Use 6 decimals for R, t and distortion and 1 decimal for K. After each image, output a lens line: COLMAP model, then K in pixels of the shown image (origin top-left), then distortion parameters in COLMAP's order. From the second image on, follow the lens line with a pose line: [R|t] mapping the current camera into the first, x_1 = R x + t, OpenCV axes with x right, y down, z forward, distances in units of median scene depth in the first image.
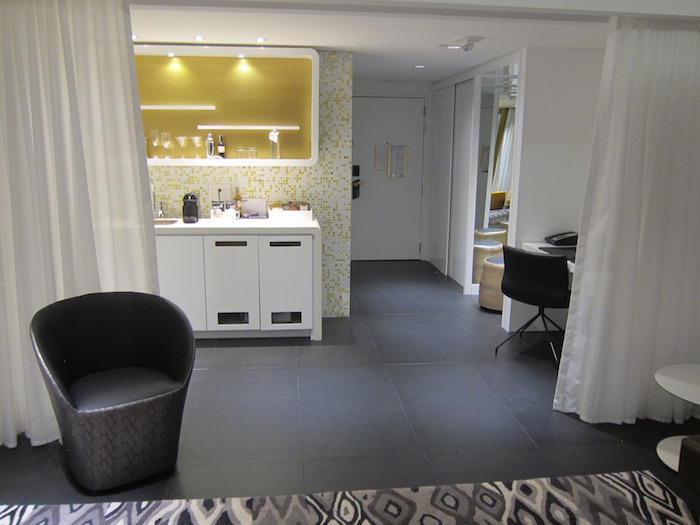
lens RADIAL K [[584.6, 0, 344.0], [0, 584.6, 262.3], [0, 0, 1]] dist [-0.059500, 0.021068]
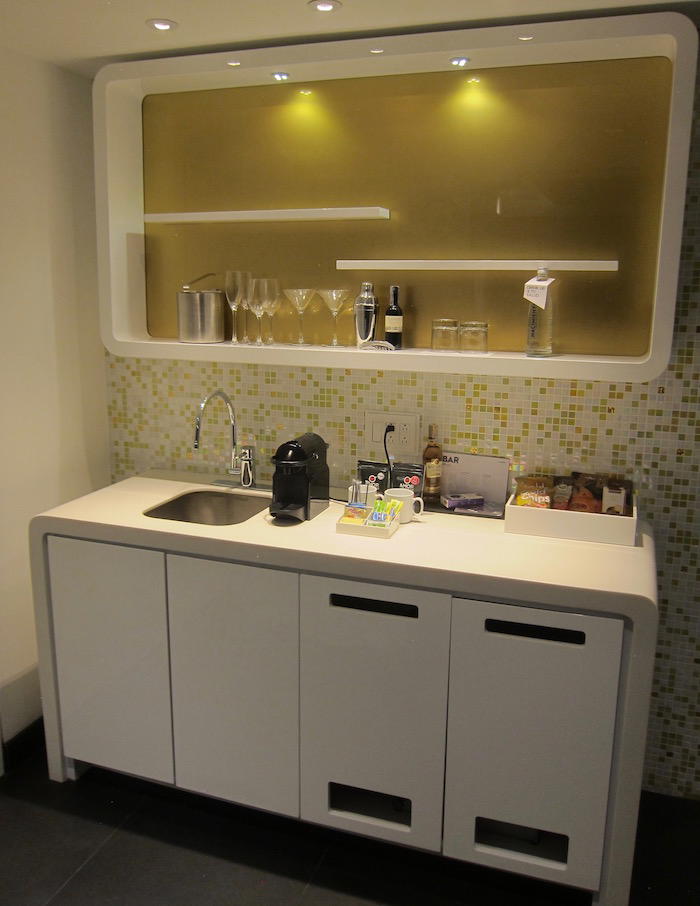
lens RADIAL K [[796.3, 0, 350.0], [0, 796.3, 453.0], [0, 0, 1]] dist [-0.030859, -0.005700]
pose [[0.908066, 0.086994, -0.409693, -0.020835], [-0.085466, 0.996096, 0.022078, -0.118372], [0.410014, 0.014967, 0.911956, 0.516307]]
